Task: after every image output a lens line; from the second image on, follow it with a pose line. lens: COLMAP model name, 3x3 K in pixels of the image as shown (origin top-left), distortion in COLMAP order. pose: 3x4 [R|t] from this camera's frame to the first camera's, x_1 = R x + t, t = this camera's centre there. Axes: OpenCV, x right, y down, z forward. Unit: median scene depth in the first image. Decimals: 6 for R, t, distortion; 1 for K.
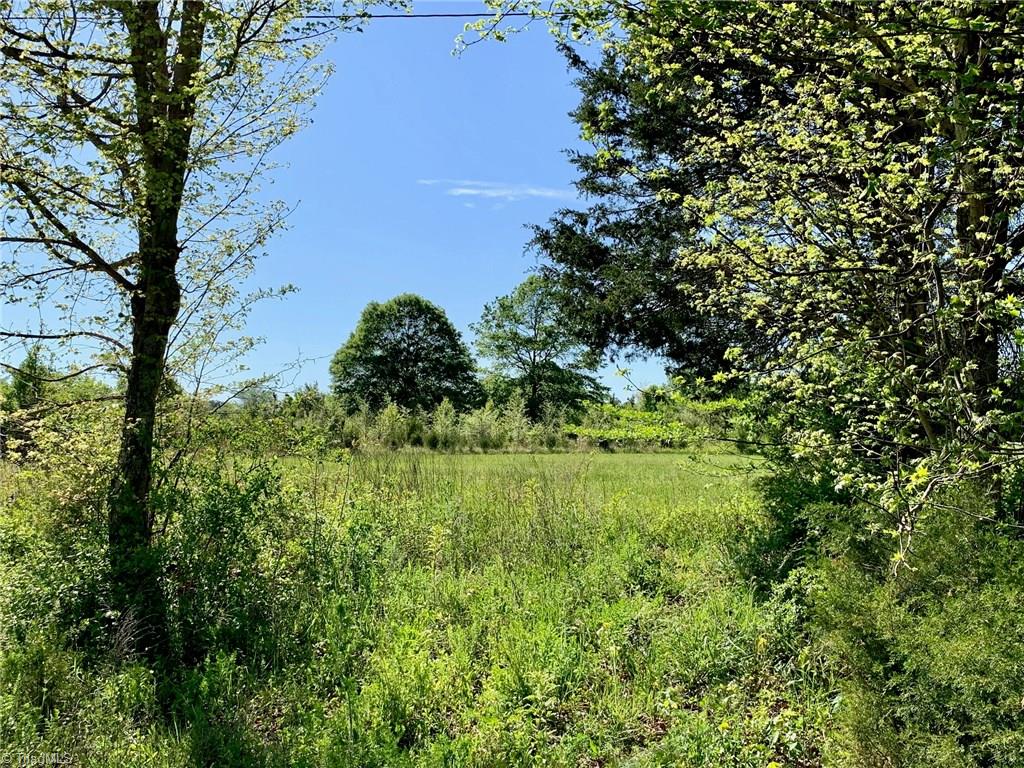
lens RADIAL K [[1068.7, 0, 509.9], [0, 1068.7, 384.4], [0, 0, 1]] dist [0.001111, 0.000000]
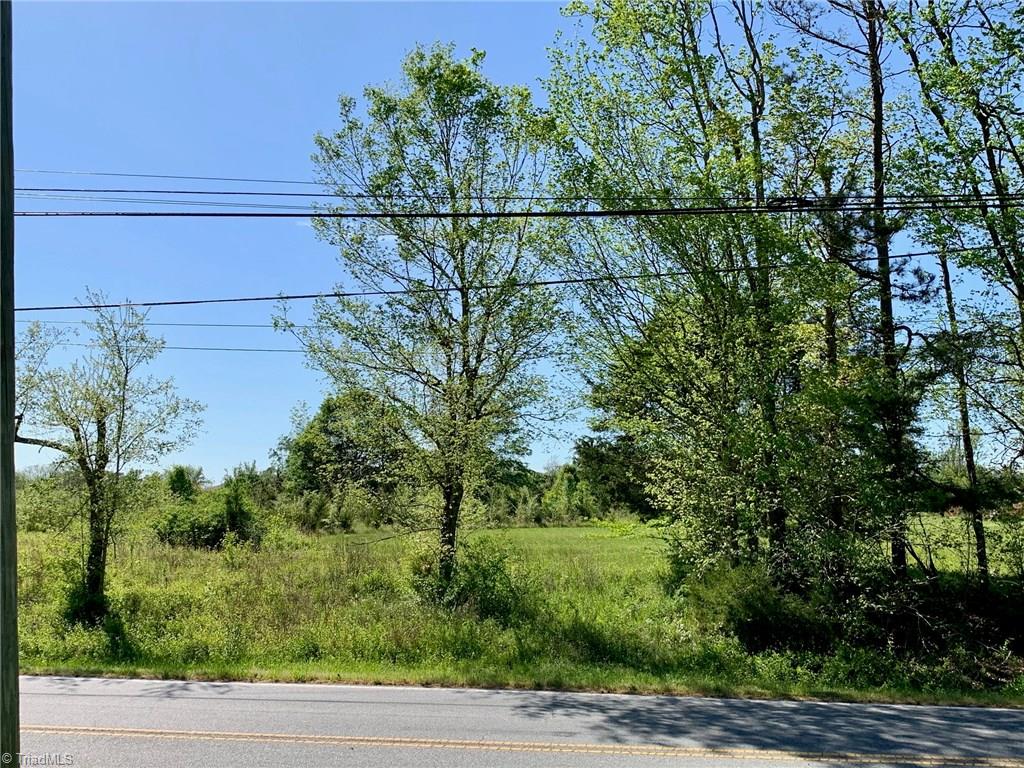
lens RADIAL K [[1076.8, 0, 512.3], [0, 1076.8, 383.8], [0, 0, 1]] dist [0.004494, 0.000000]
pose [[0.994818, 0.006761, 0.101449, -0.337149], [-0.000894, 0.998330, -0.057761, -0.146575], [-0.101670, 0.057371, 0.993163, -1.288981]]
